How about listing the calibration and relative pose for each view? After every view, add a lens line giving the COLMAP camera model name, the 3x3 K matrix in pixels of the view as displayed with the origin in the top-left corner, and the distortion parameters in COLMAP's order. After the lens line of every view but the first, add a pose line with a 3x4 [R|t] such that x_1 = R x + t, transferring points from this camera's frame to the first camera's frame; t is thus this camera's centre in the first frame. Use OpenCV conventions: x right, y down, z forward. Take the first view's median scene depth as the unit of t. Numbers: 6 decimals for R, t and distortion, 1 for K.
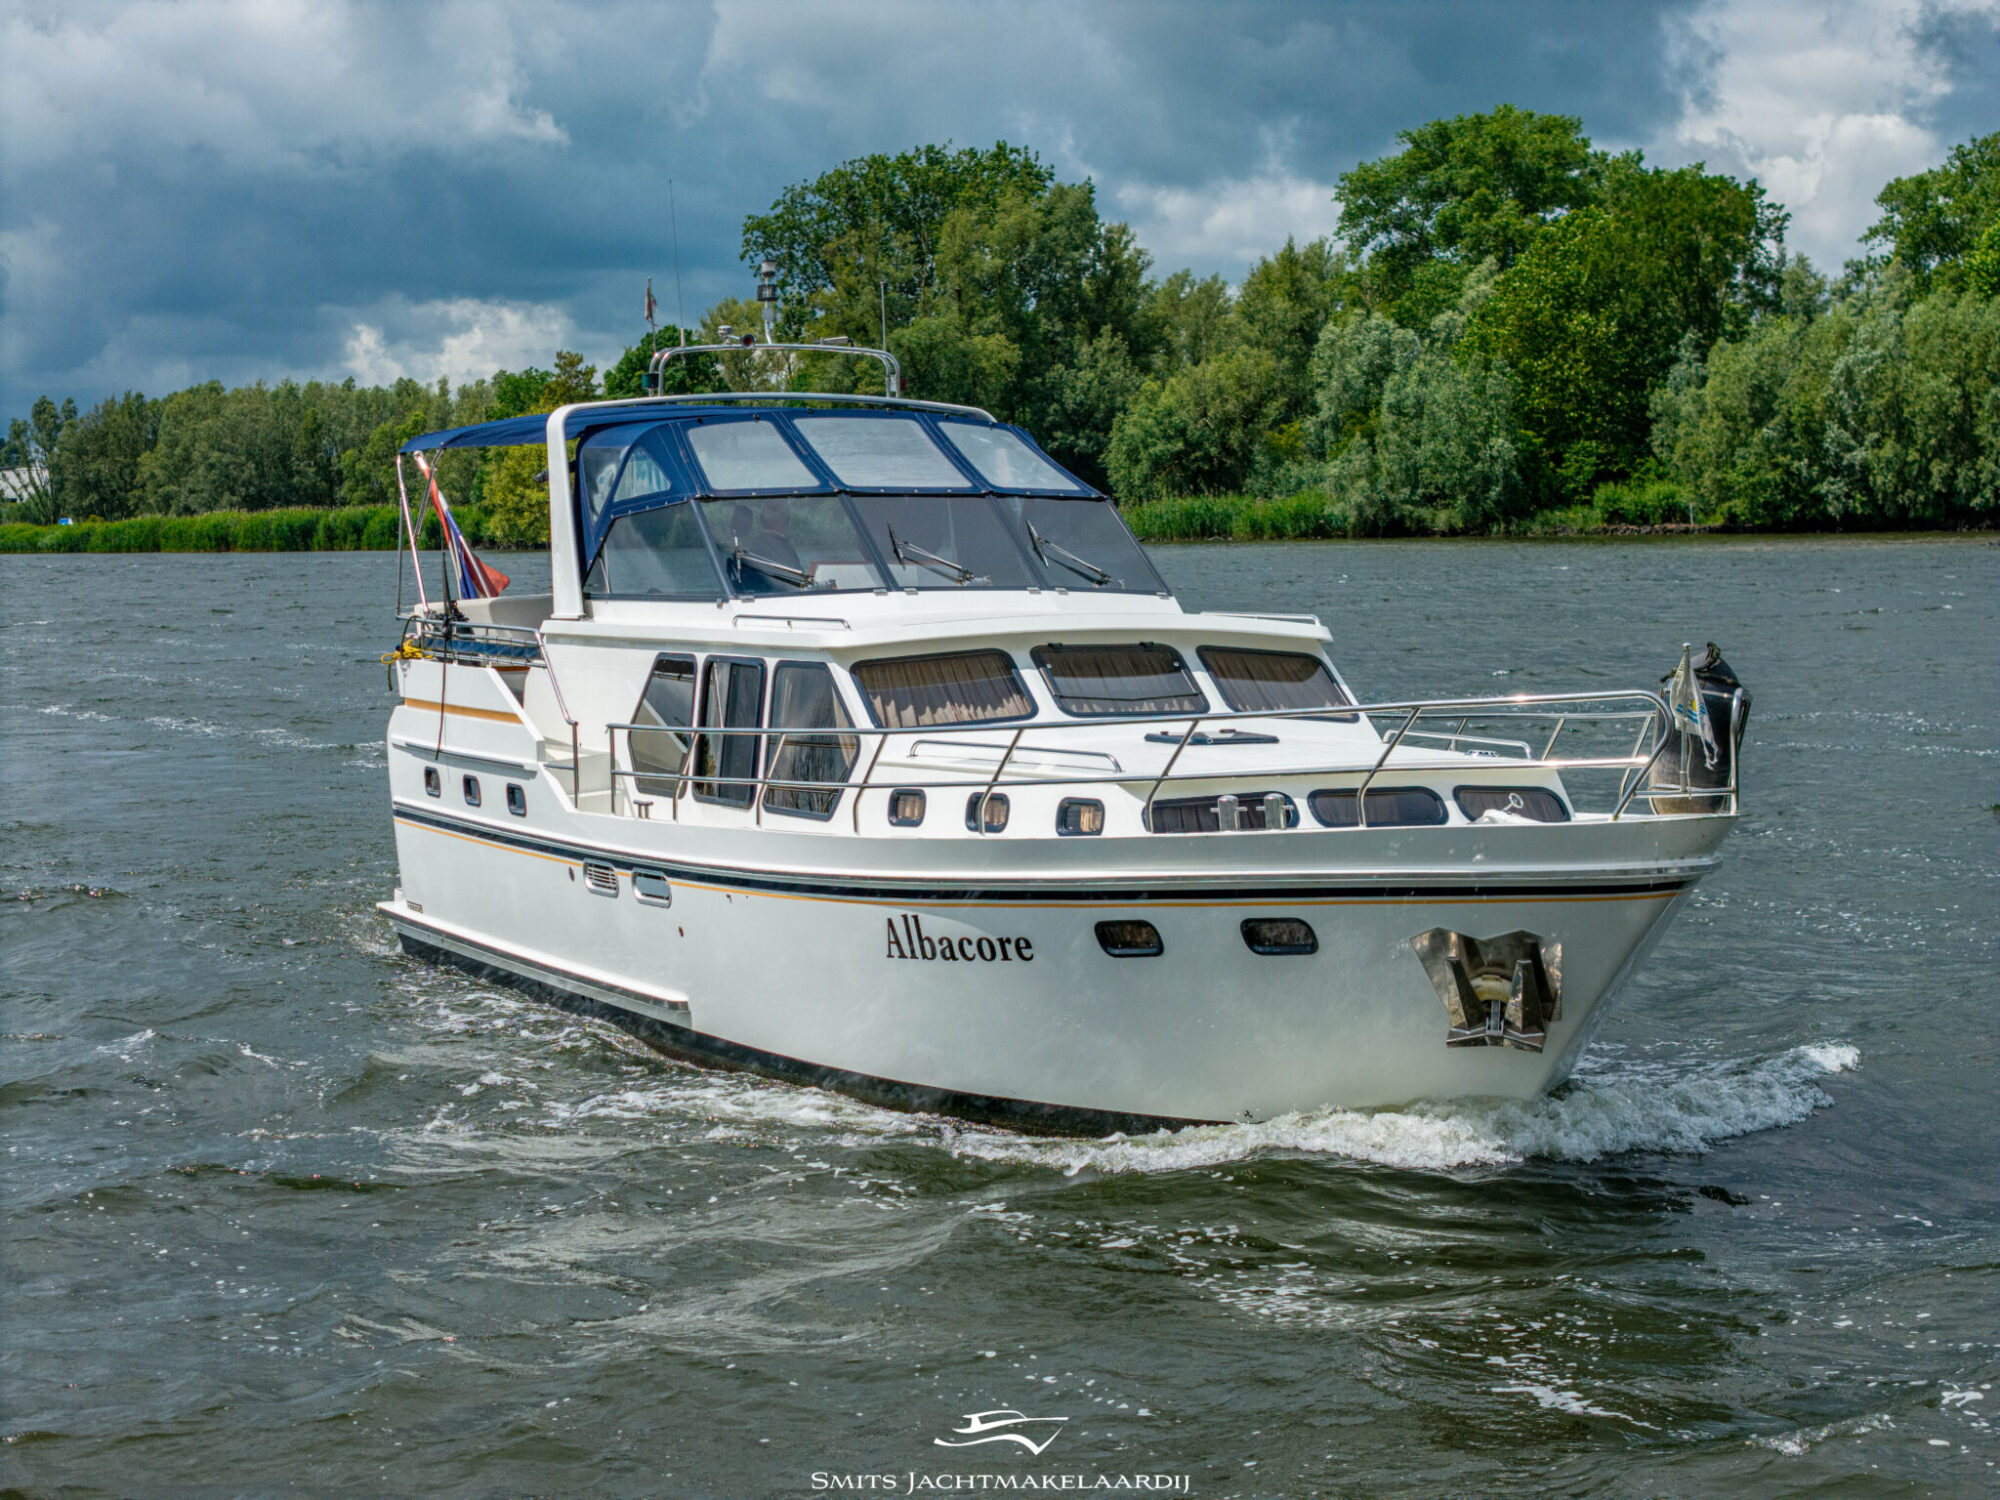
lens RADIAL K [[4078.0, 0, 1000.0], [0, 4078.0, 750.0], [0, 0, 1]] dist [-0.159833, 0.301656]
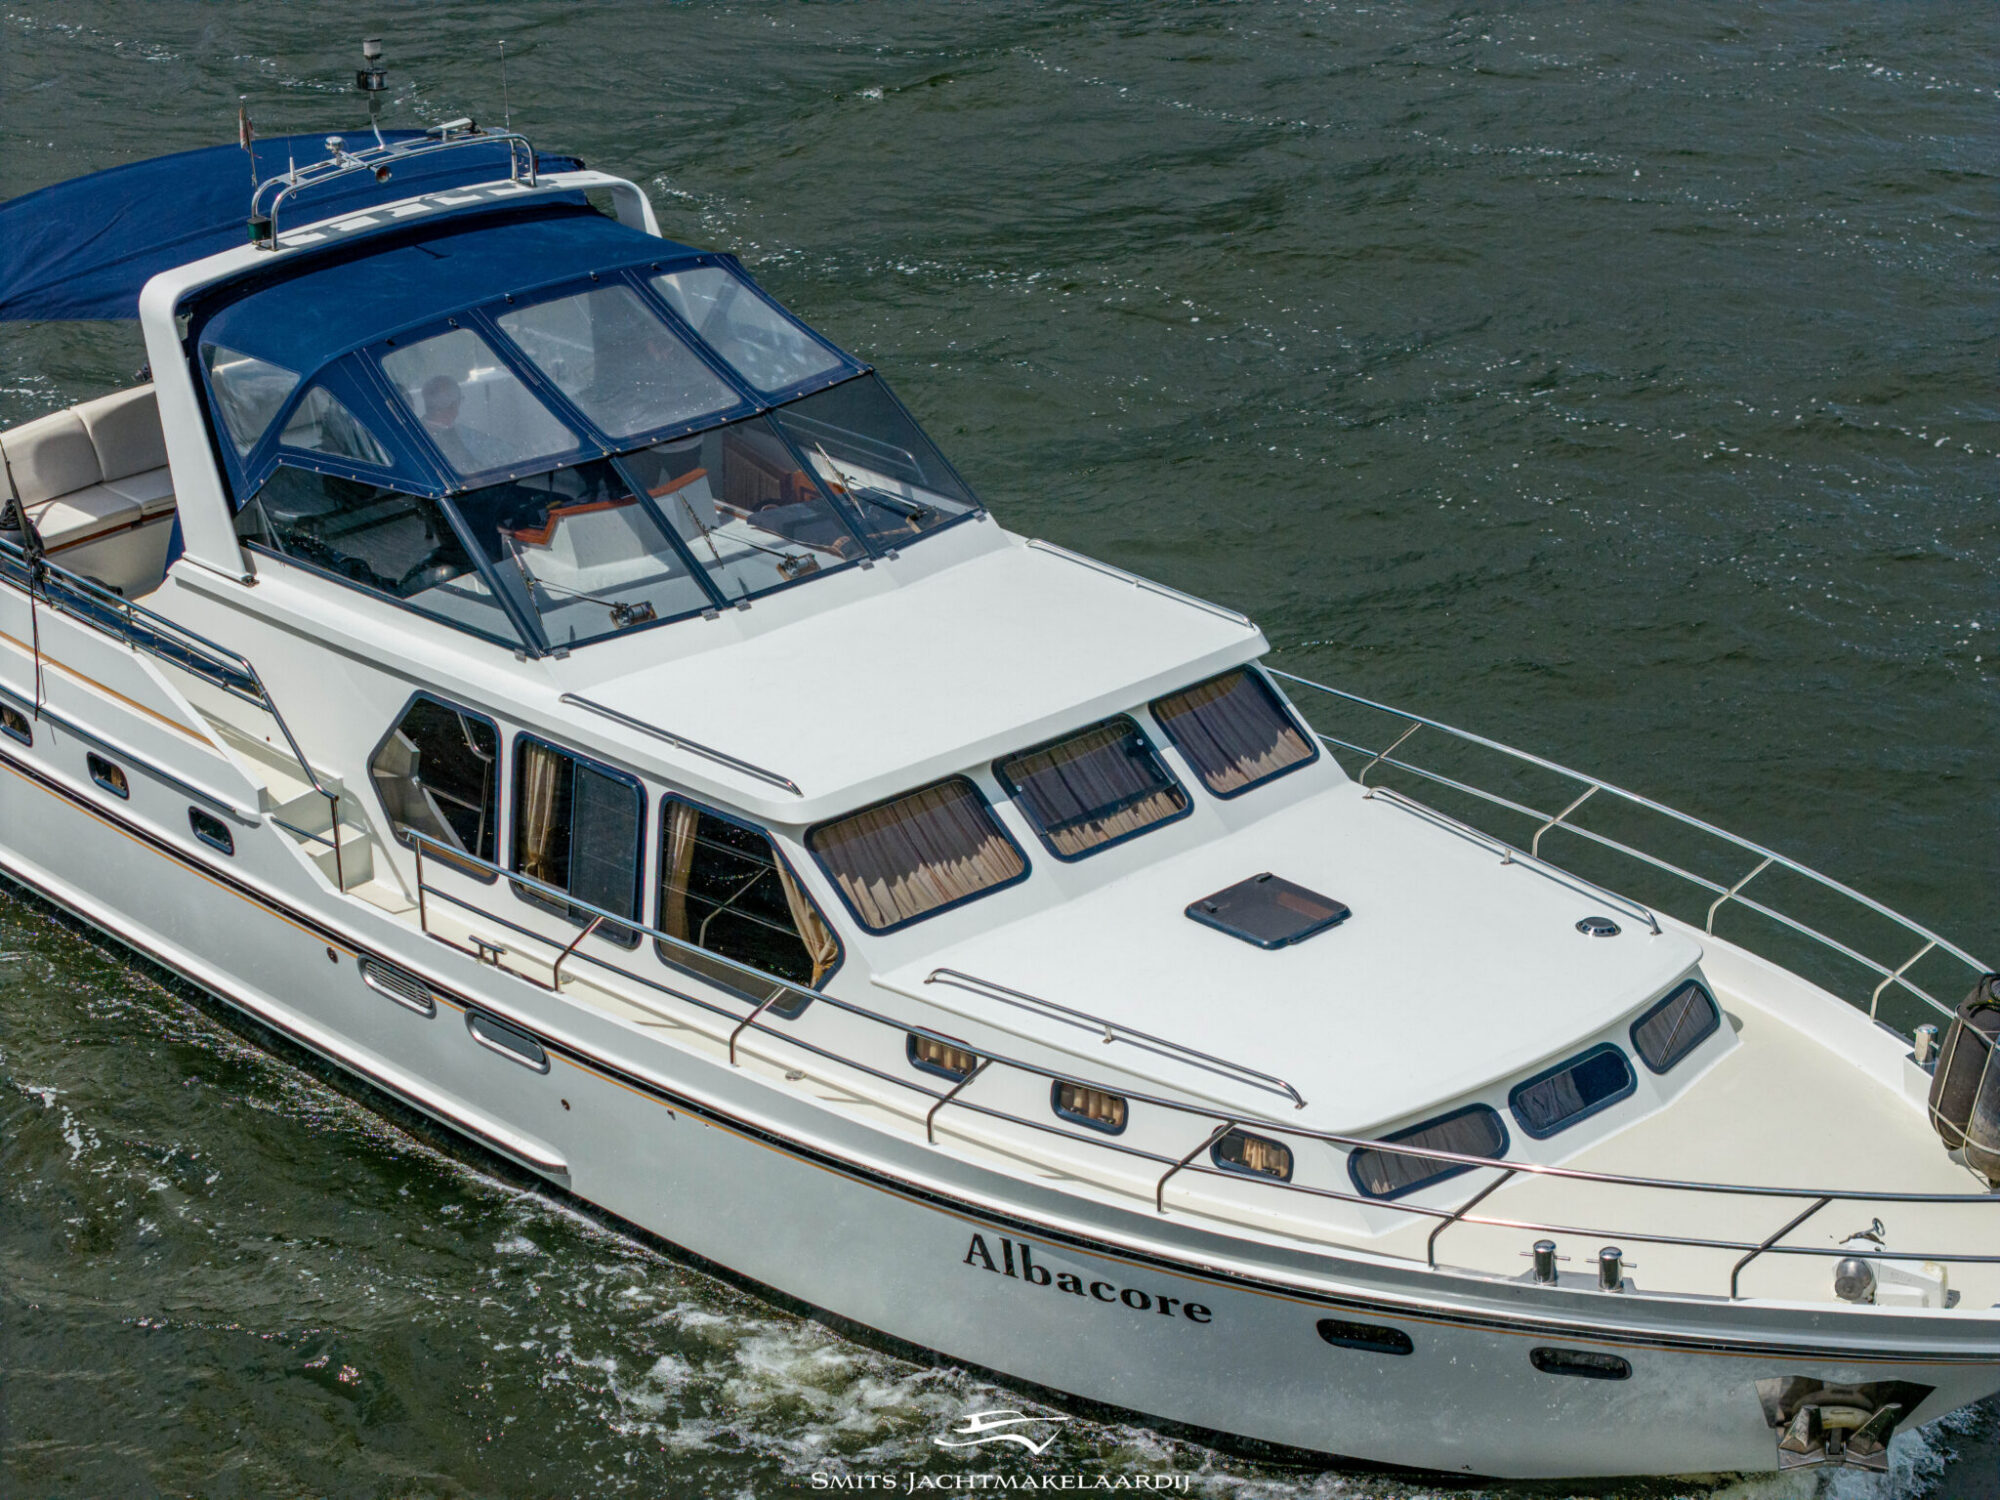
lens RADIAL K [[4078.0, 0, 1000.0], [0, 4078.0, 750.0], [0, 0, 1]] dist [-0.159833, 0.301656]
pose [[0.943134, -0.137642, 0.302576, -0.233800], [0.028091, 0.939991, 0.340042, -0.300007], [-0.331223, -0.312206, 0.890404, 0.255914]]
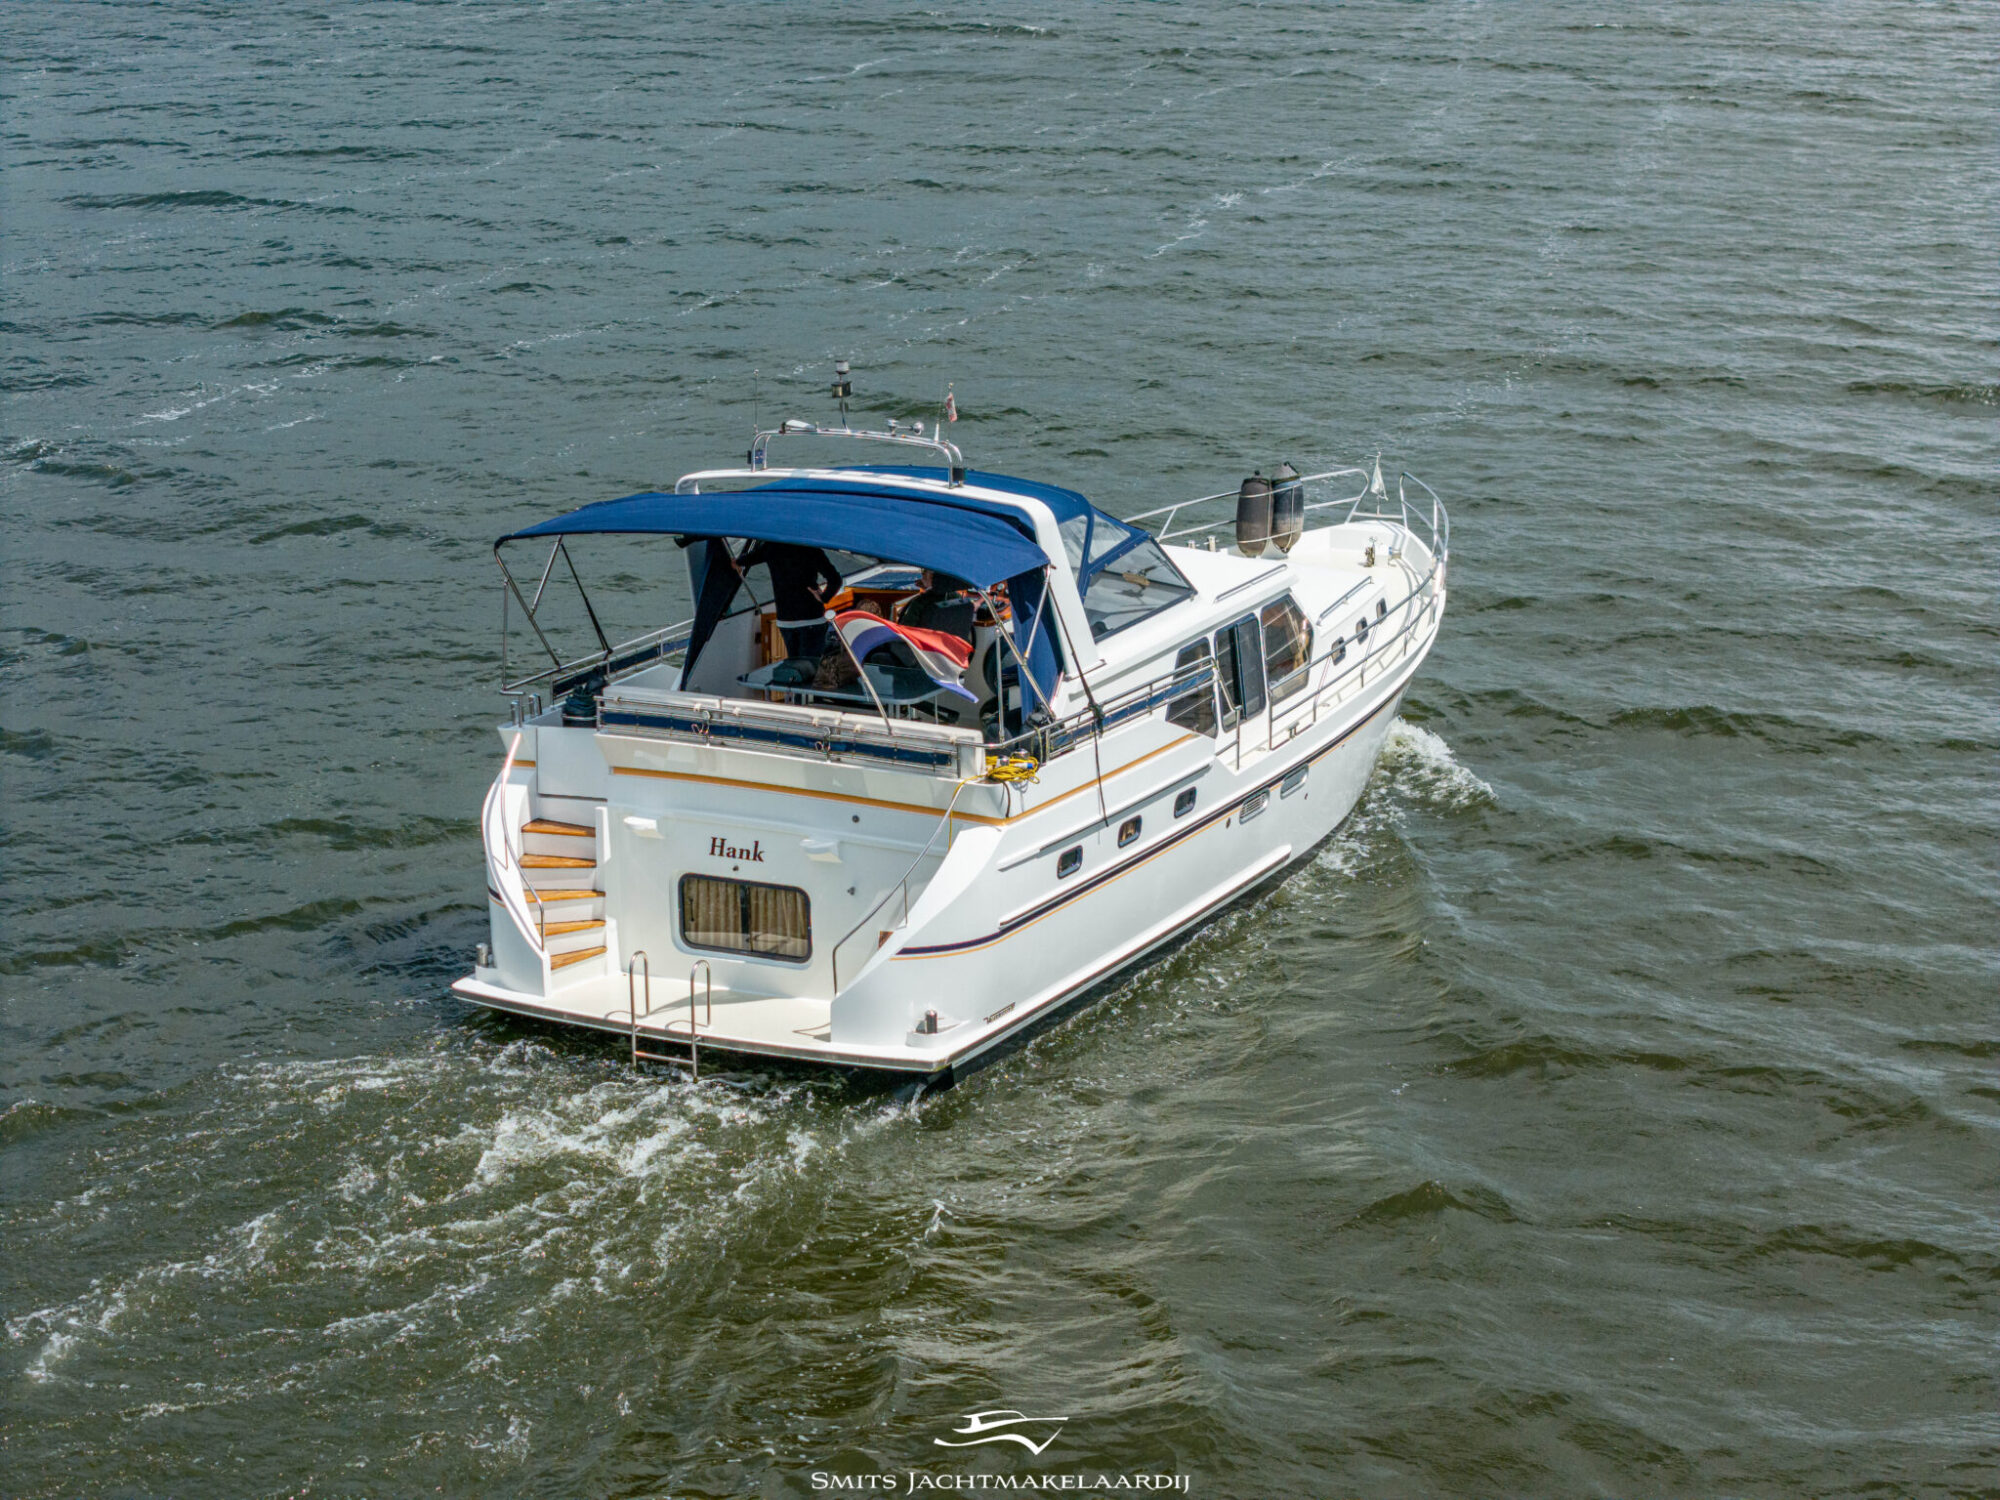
lens RADIAL K [[4078.0, 0, 1000.0], [0, 4078.0, 750.0], [0, 0, 1]] dist [-0.159833, 0.301656]
pose [[-0.626165, -0.178068, 0.759085, -1.126370], [0.049487, 0.962532, 0.266614, -0.371109], [-0.778119, 0.204510, -0.593892, 1.954604]]
